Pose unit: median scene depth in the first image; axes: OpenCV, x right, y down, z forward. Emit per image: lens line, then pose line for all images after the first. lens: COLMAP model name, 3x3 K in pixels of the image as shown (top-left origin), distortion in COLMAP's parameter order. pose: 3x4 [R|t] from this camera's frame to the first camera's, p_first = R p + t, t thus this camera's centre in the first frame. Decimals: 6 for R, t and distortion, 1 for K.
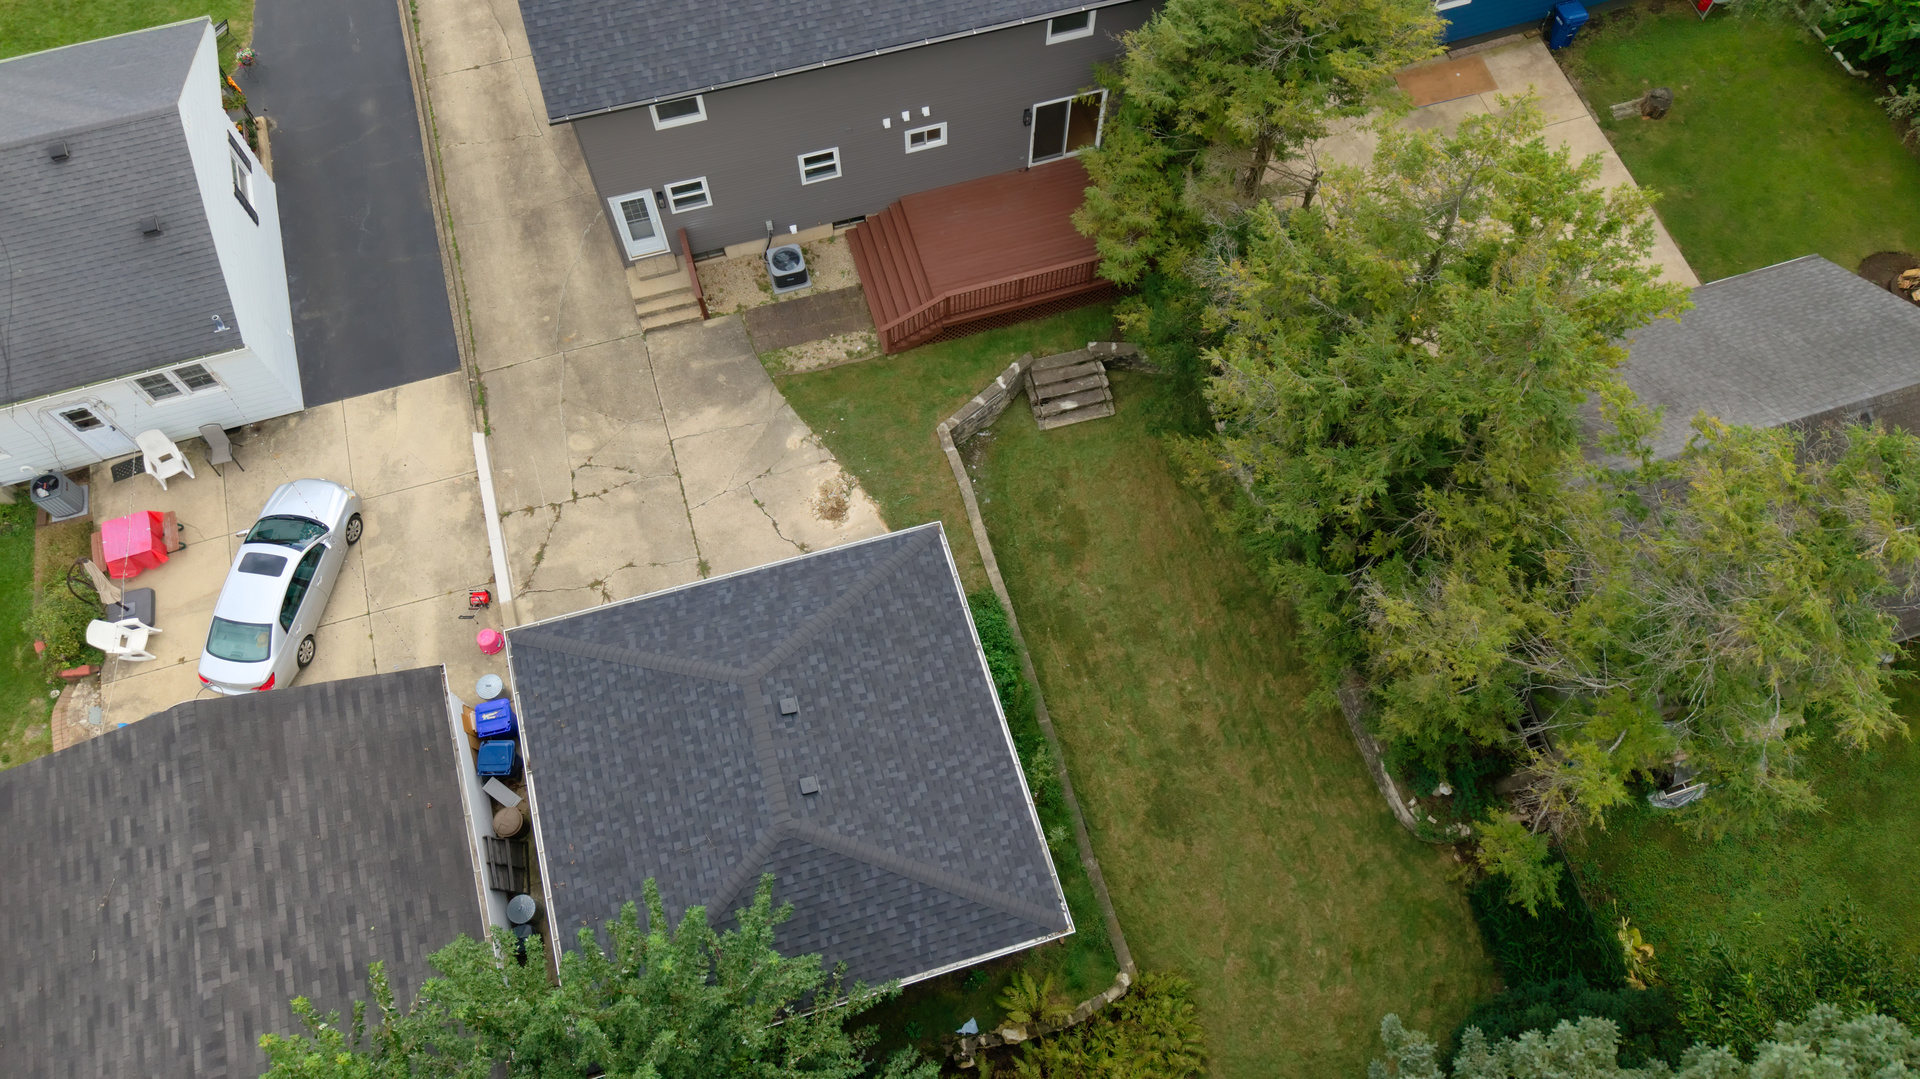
lens RADIAL K [[1257.7, 0, 975.3], [0, 1257.7, 571.2], [0, 0, 1]] dist [0.005920, -0.010821]
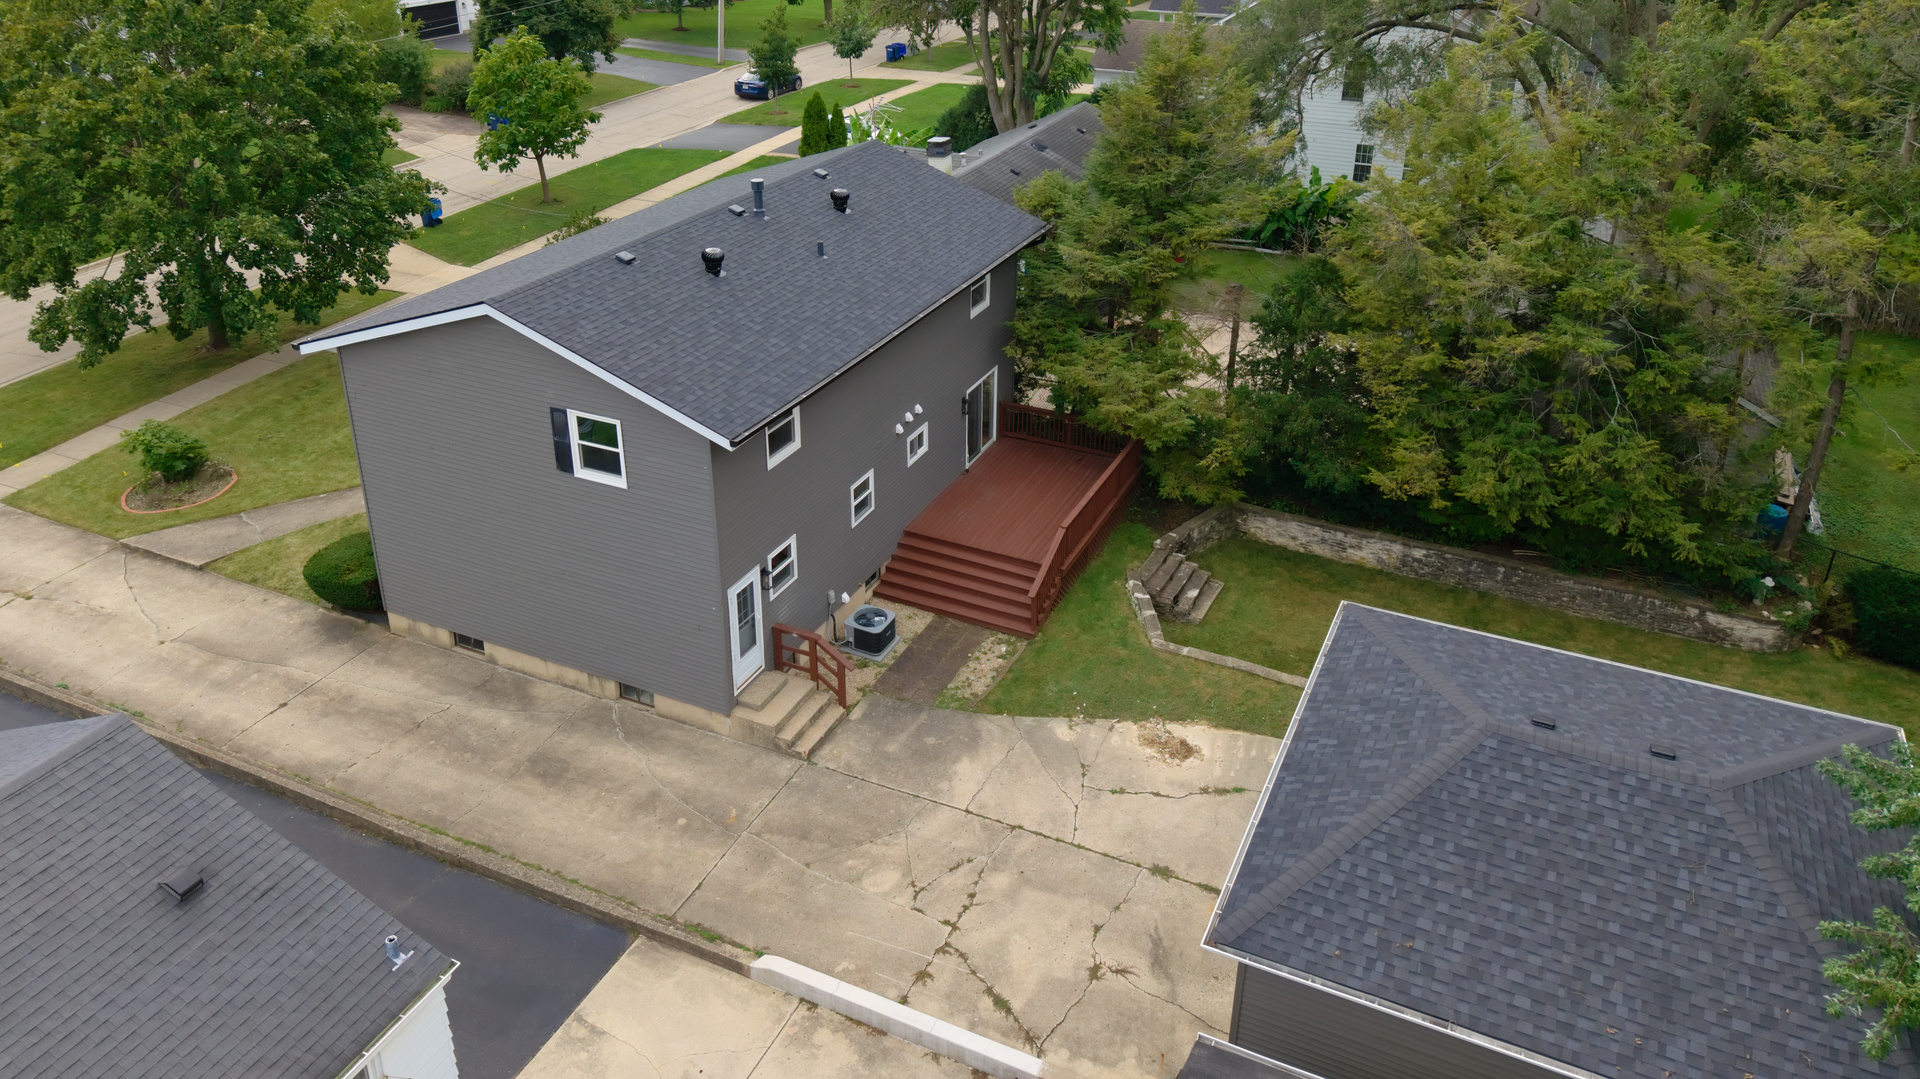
lens RADIAL K [[1315.4, 0, 963.2], [0, 1315.4, 407.8], [0, 0, 1]] dist [0.031262, -0.037234]
pose [[0.659298, -0.303310, 0.687989, -0.708311], [0.685370, 0.618703, -0.384023, 0.044521], [-0.309183, 0.724713, 0.615789, 0.367043]]
